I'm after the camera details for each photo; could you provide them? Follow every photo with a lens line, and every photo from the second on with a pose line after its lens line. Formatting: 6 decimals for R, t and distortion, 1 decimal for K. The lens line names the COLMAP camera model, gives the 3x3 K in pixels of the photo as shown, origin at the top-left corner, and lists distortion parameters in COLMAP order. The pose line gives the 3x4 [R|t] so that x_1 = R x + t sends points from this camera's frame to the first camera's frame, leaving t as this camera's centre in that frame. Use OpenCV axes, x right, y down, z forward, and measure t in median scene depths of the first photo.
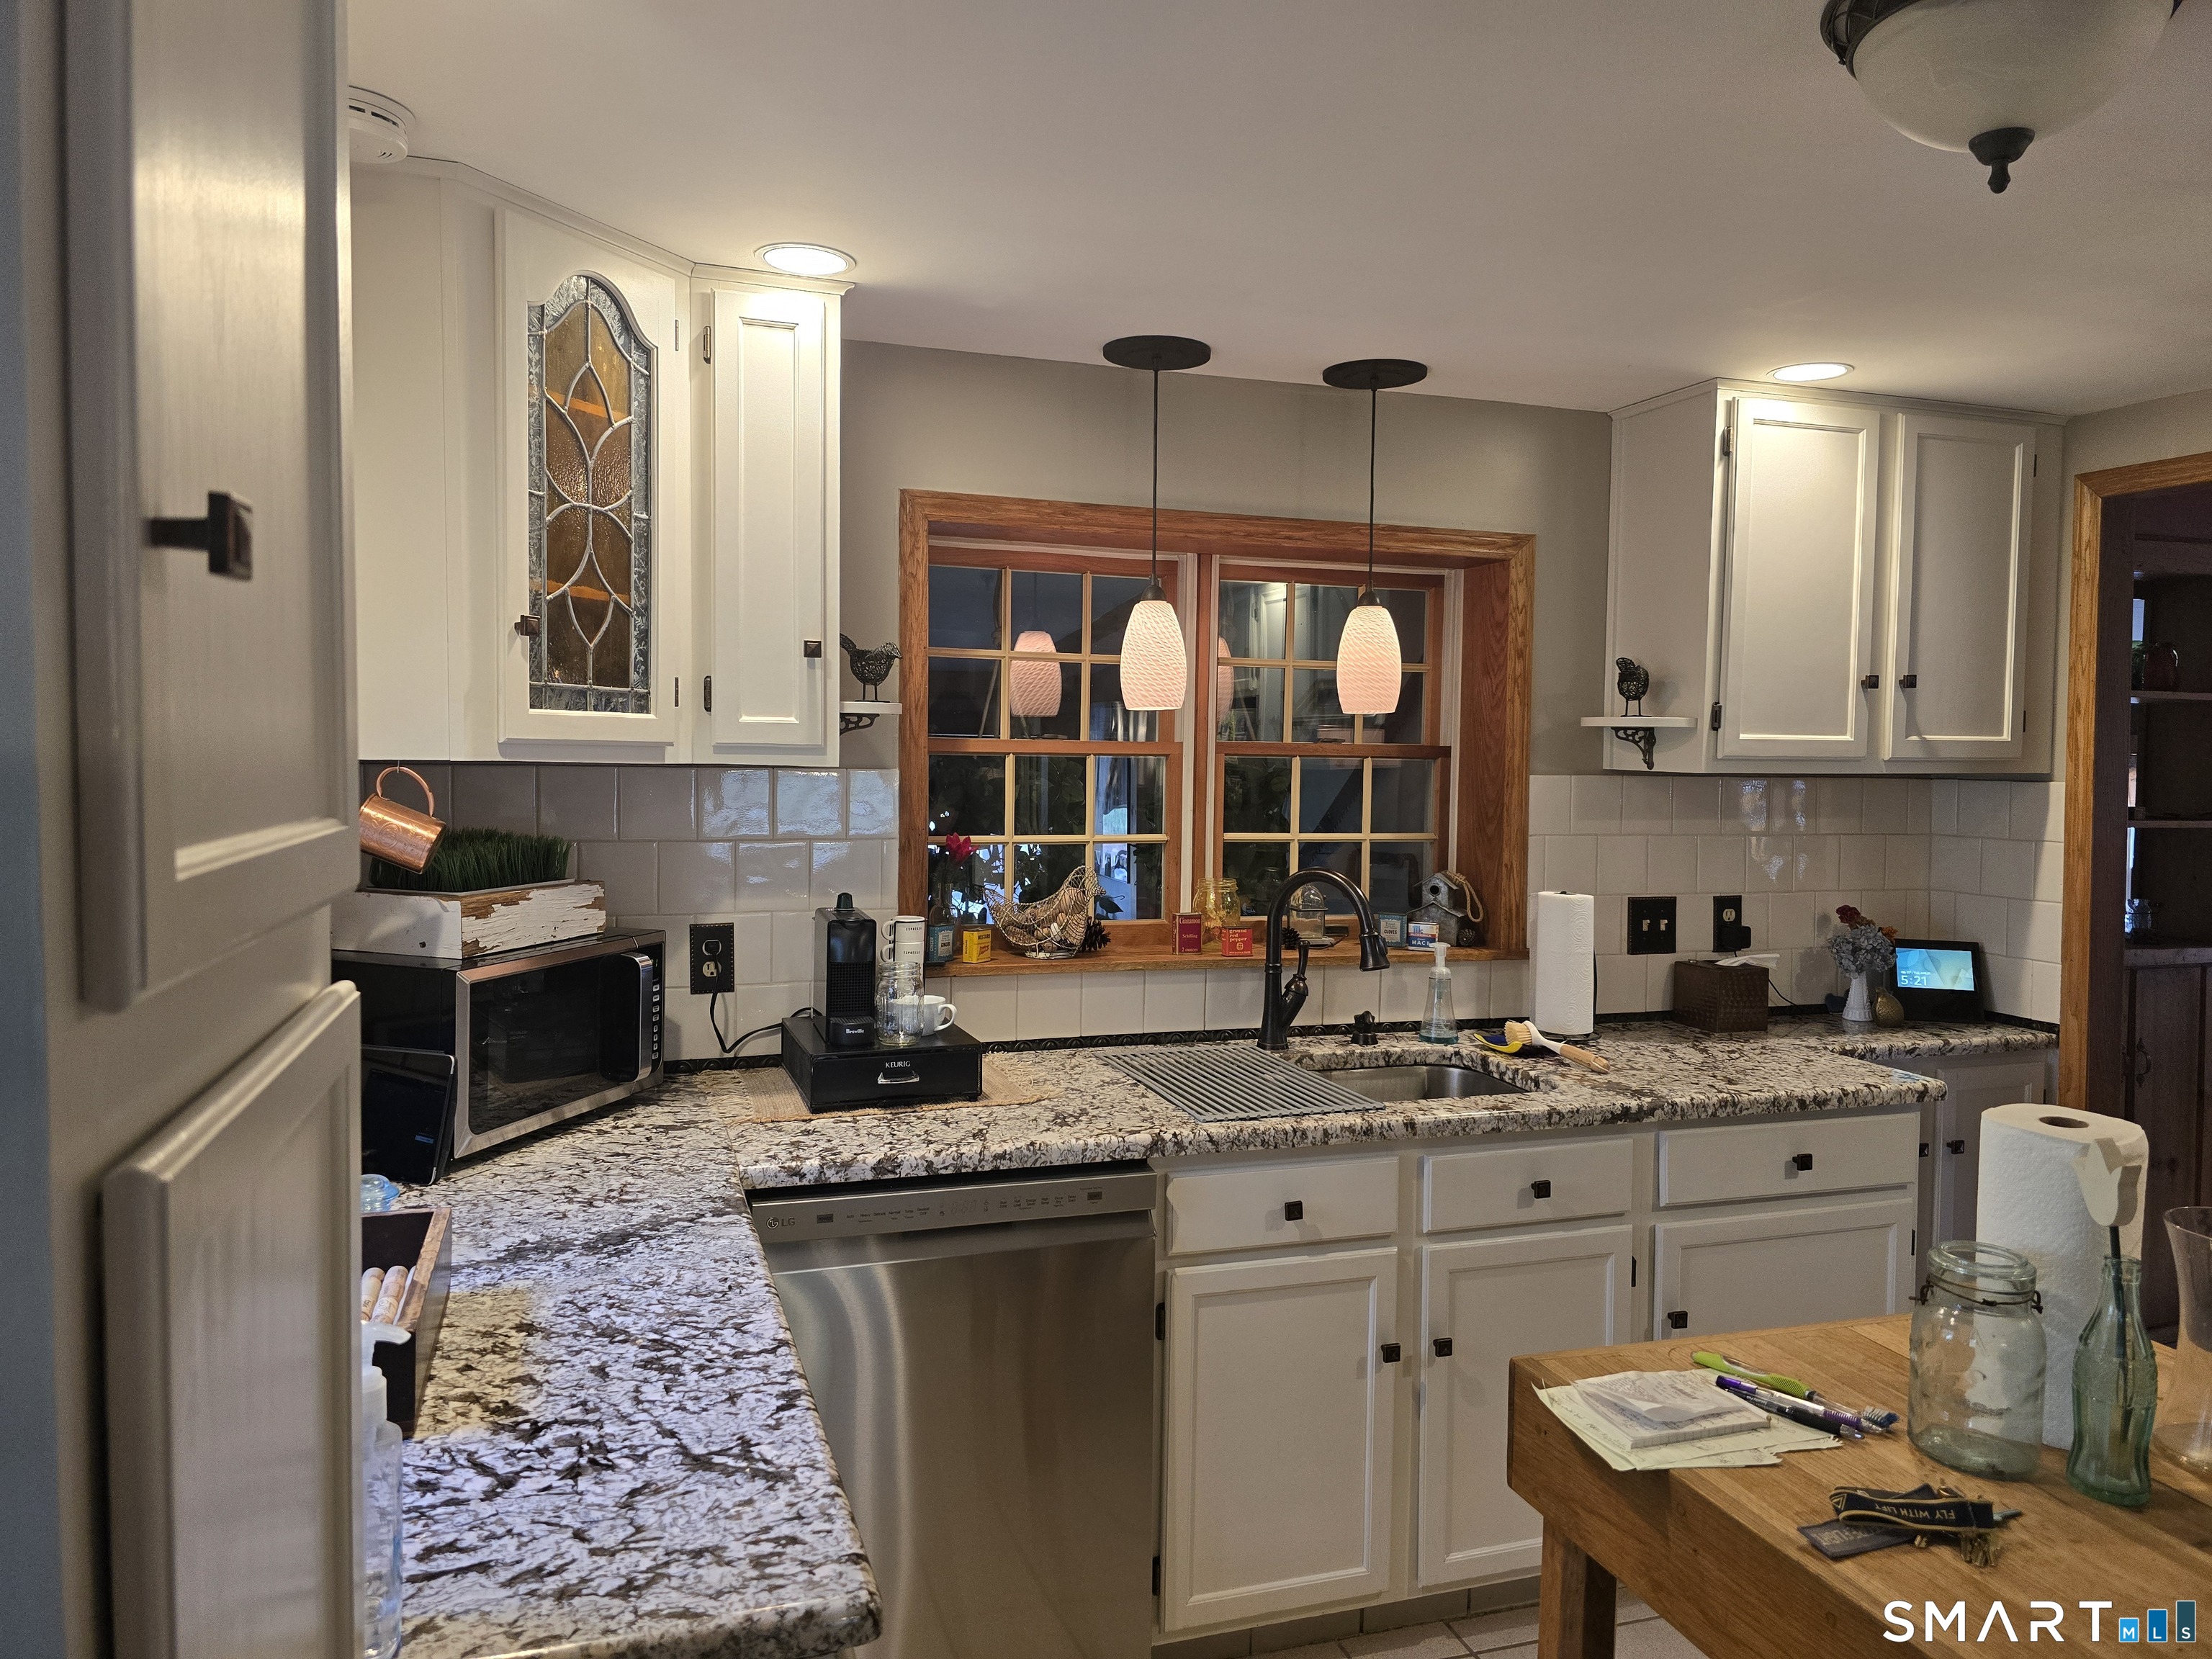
lens RADIAL K [[1456.4, 0, 1106.0], [0, 1456.4, 829.5], [0, 0, 1]] dist [0.101991, -0.131690]
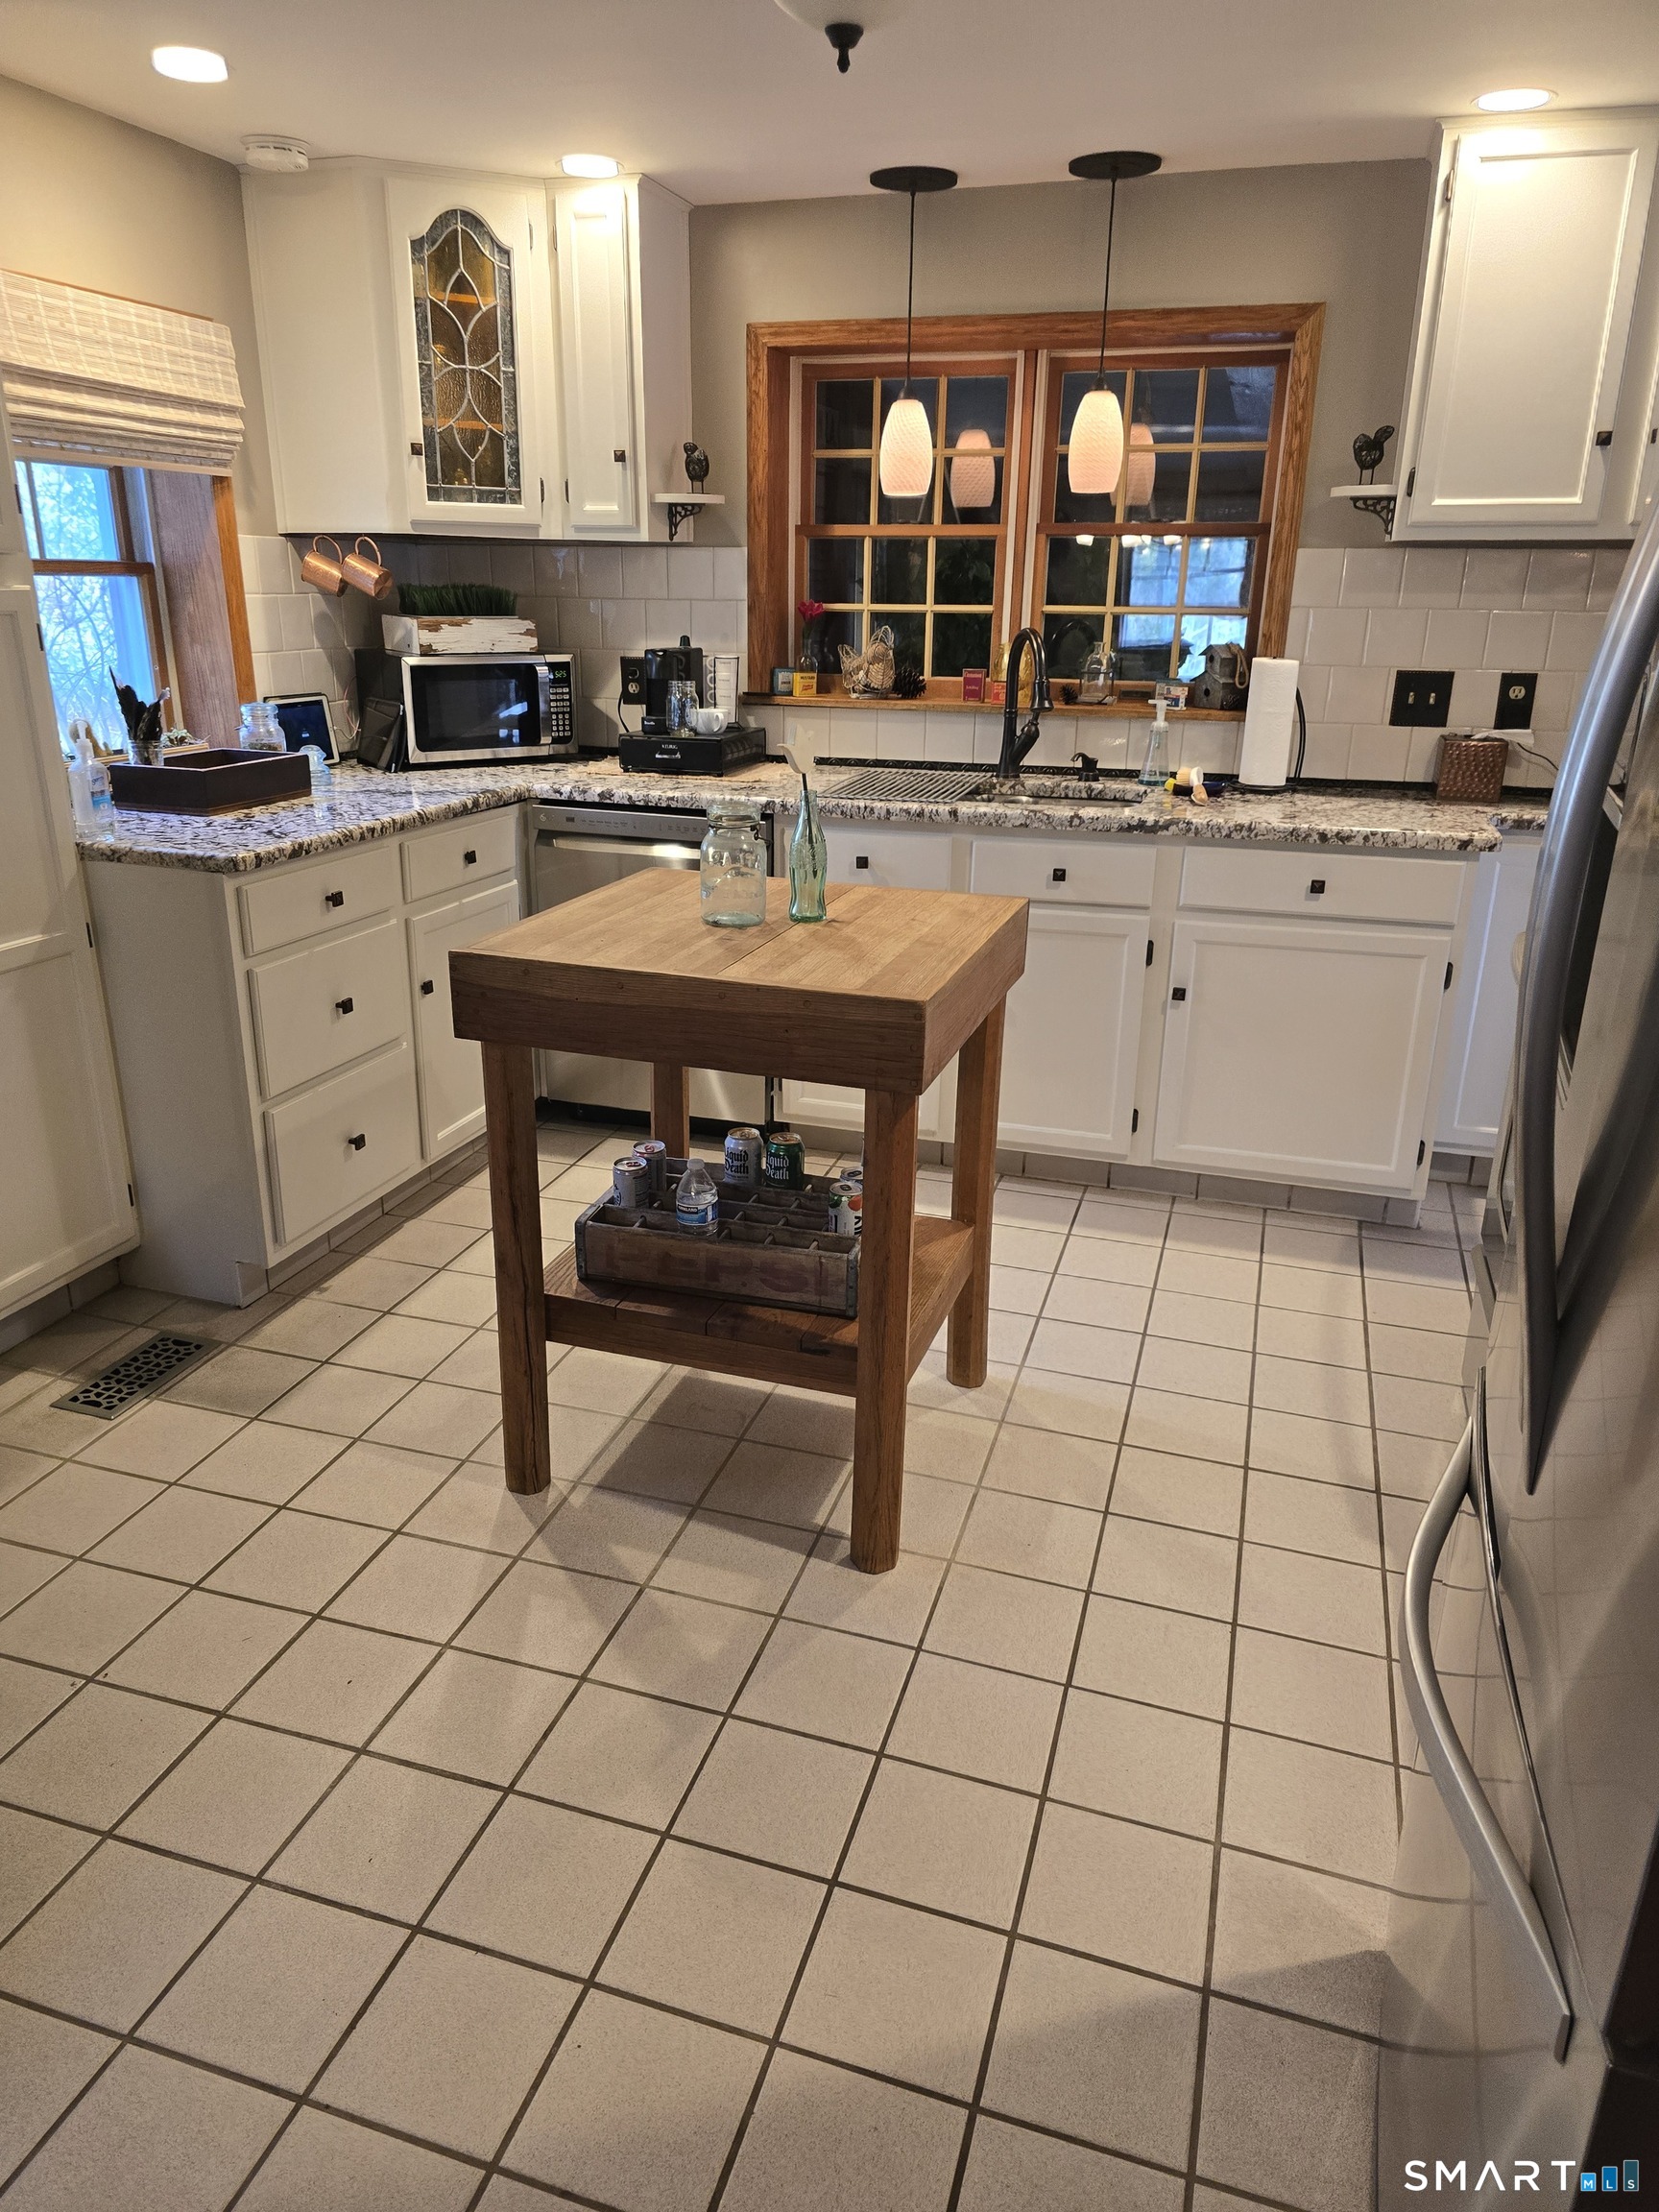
lens RADIAL K [[1496.3, 0, 829.5], [0, 1496.3, 1106.0], [0, 0, 1]] dist [0.064712, -0.058415]
pose [[0.813906, 0.187829, -0.549798, 0.868529], [-0.029813, 0.958556, 0.283340, 0.063896], [0.580232, -0.214221, 0.785774, -0.216943]]
